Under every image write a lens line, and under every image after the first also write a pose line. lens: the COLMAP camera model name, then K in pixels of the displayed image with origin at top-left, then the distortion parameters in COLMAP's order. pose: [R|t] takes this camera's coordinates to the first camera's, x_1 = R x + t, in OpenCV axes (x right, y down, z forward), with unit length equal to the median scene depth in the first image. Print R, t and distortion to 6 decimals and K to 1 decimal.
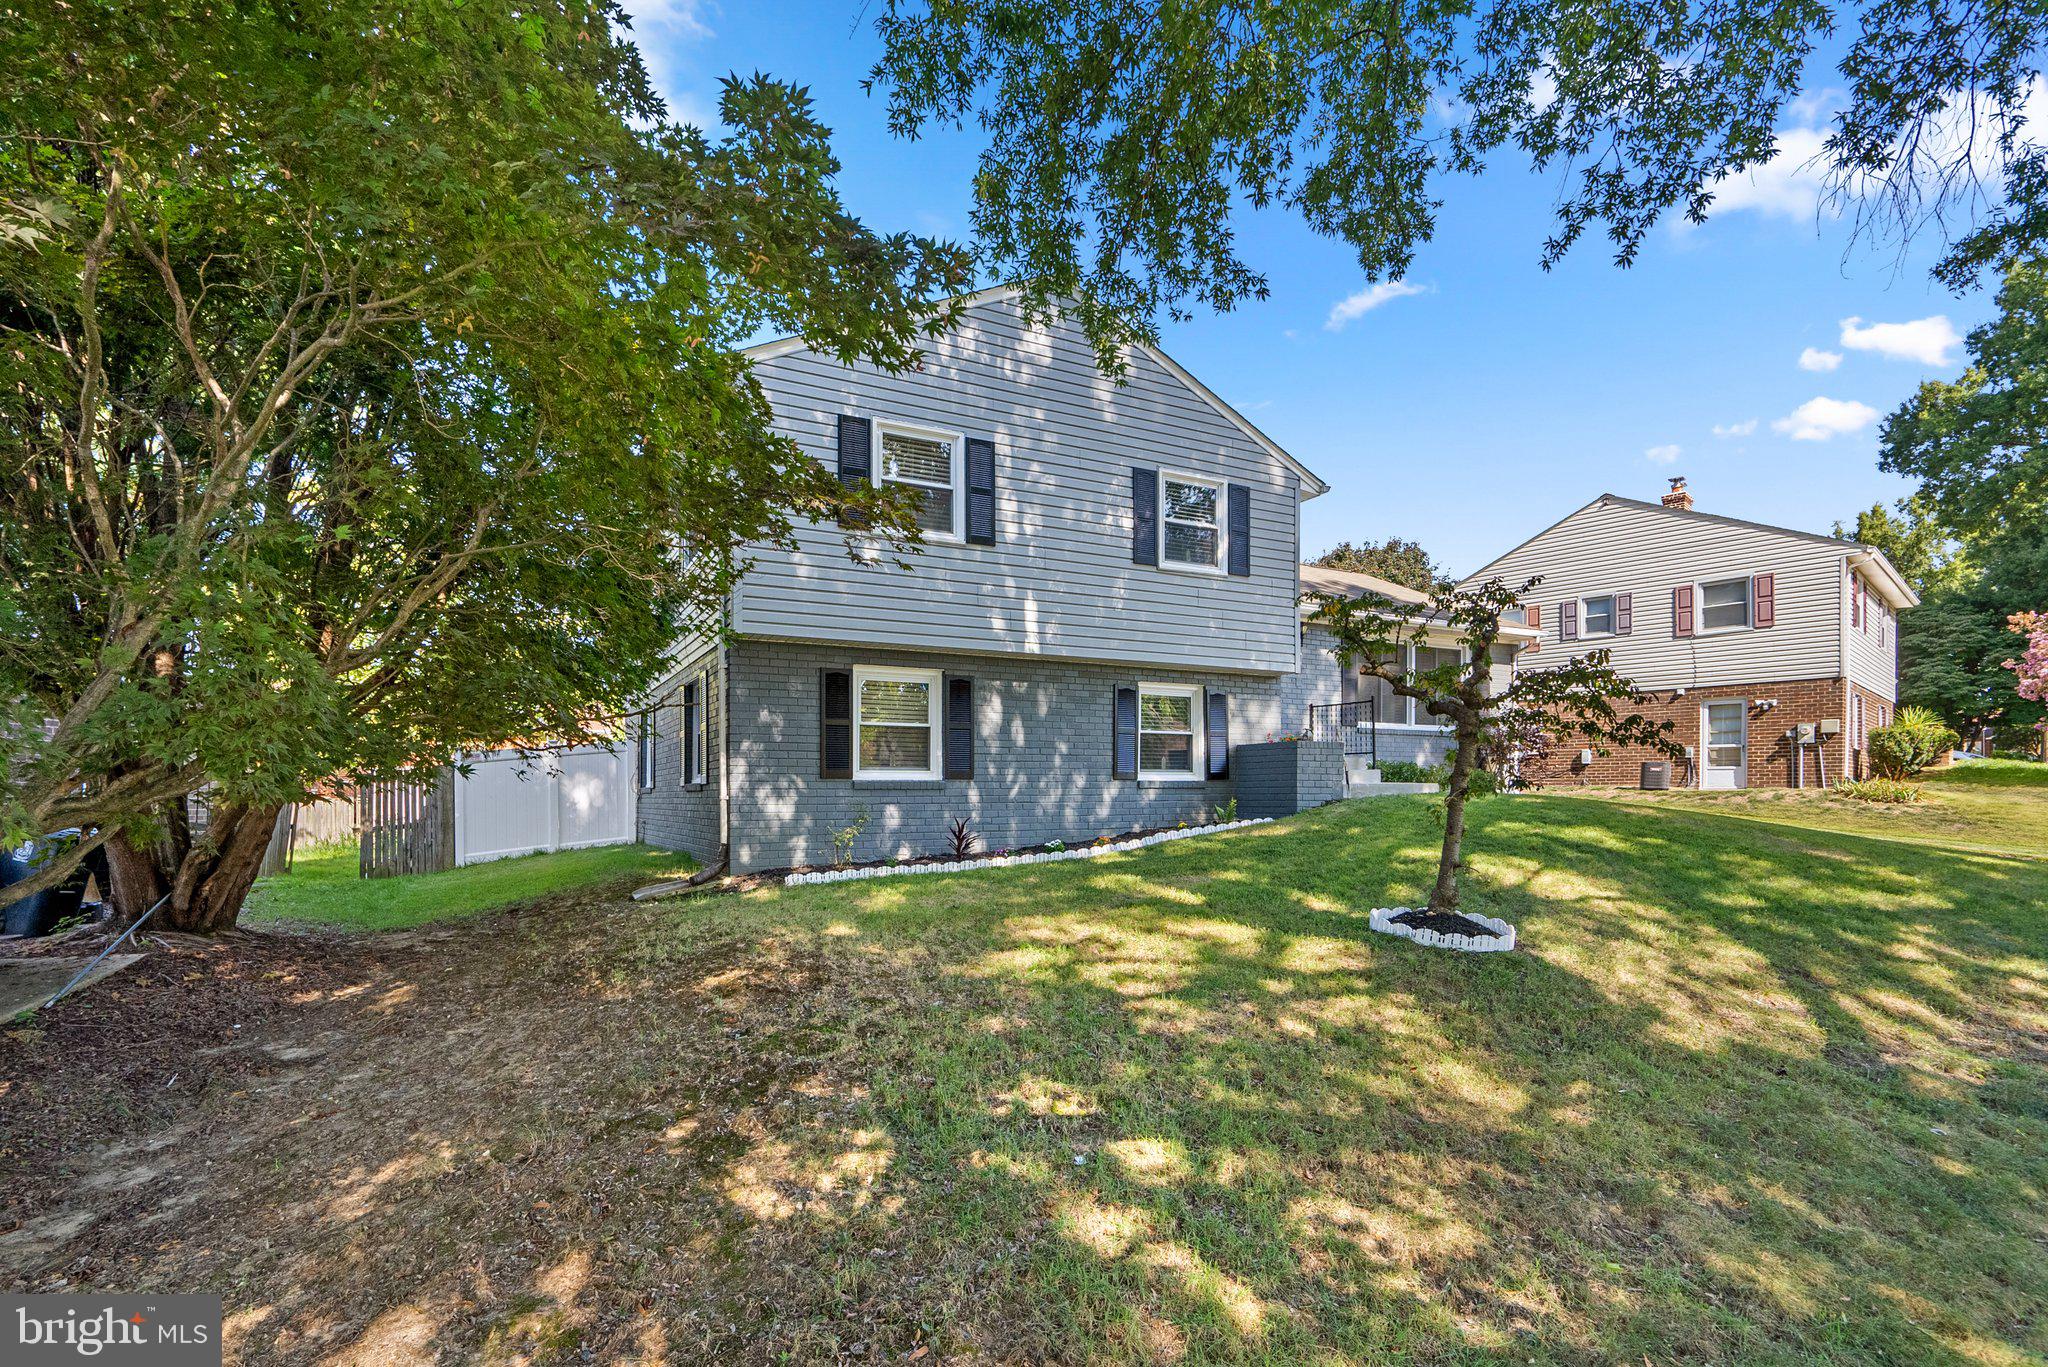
lens RADIAL K [[977.9, 0, 1030.6], [0, 977.9, 733.8], [0, 0, 1]] dist [0.002816, 0.000699]
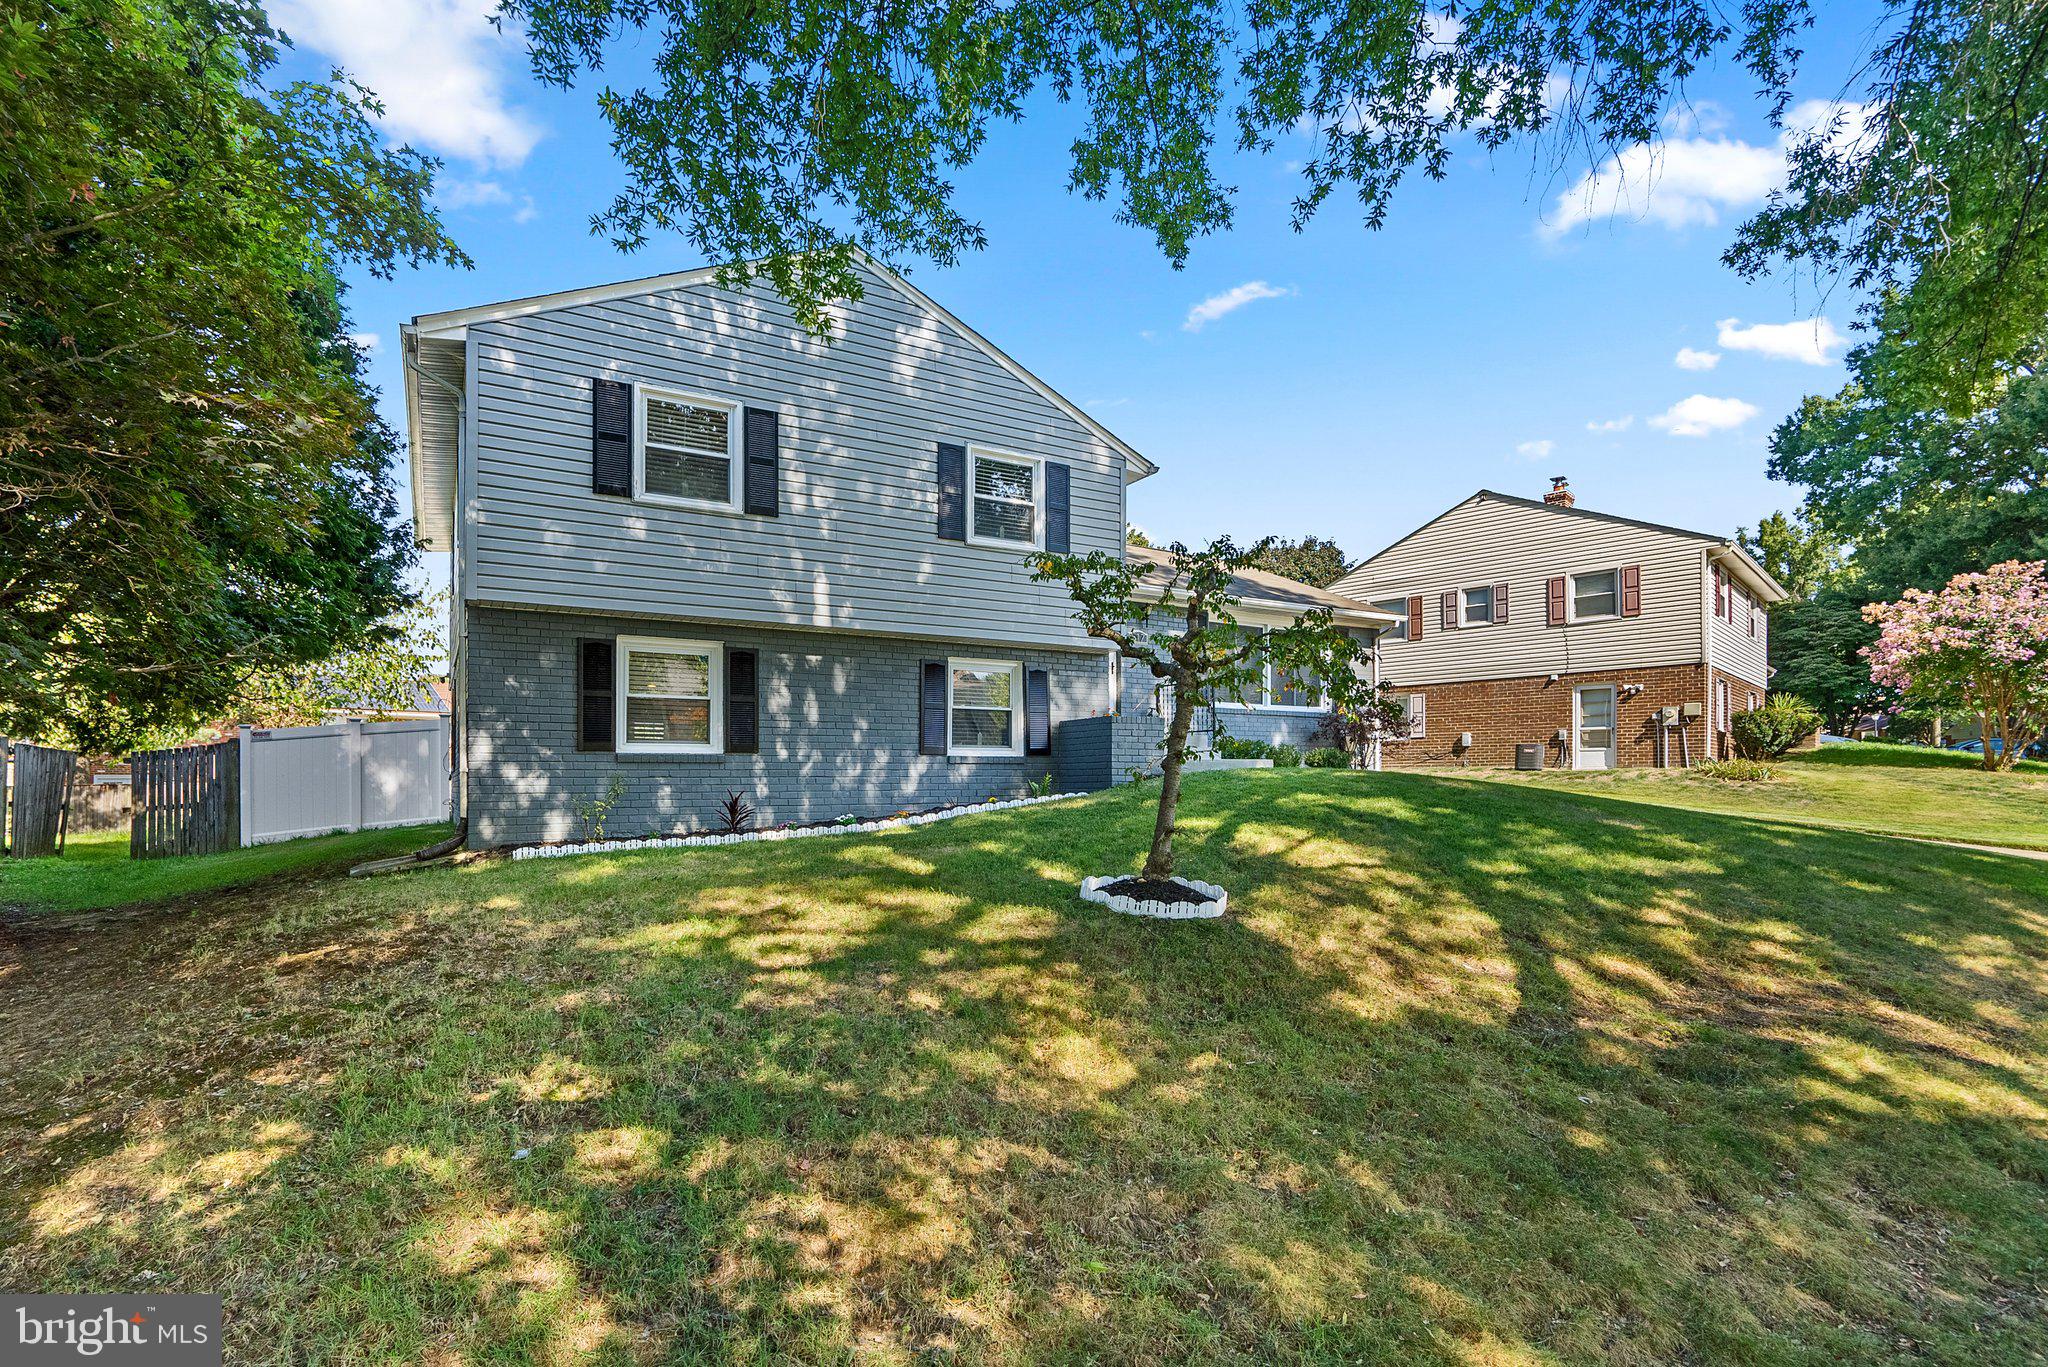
lens RADIAL K [[896.6, 0, 1081.3], [0, 896.6, 734.3], [0, 0, 1]] dist [-0.000366, 0.000836]
pose [[0.999700, -0.005514, 0.023850, 0.260037], [0.005508, 0.999985, 0.000295, 0.030565], [-0.023852, -0.000163, 0.999715, 0.090798]]
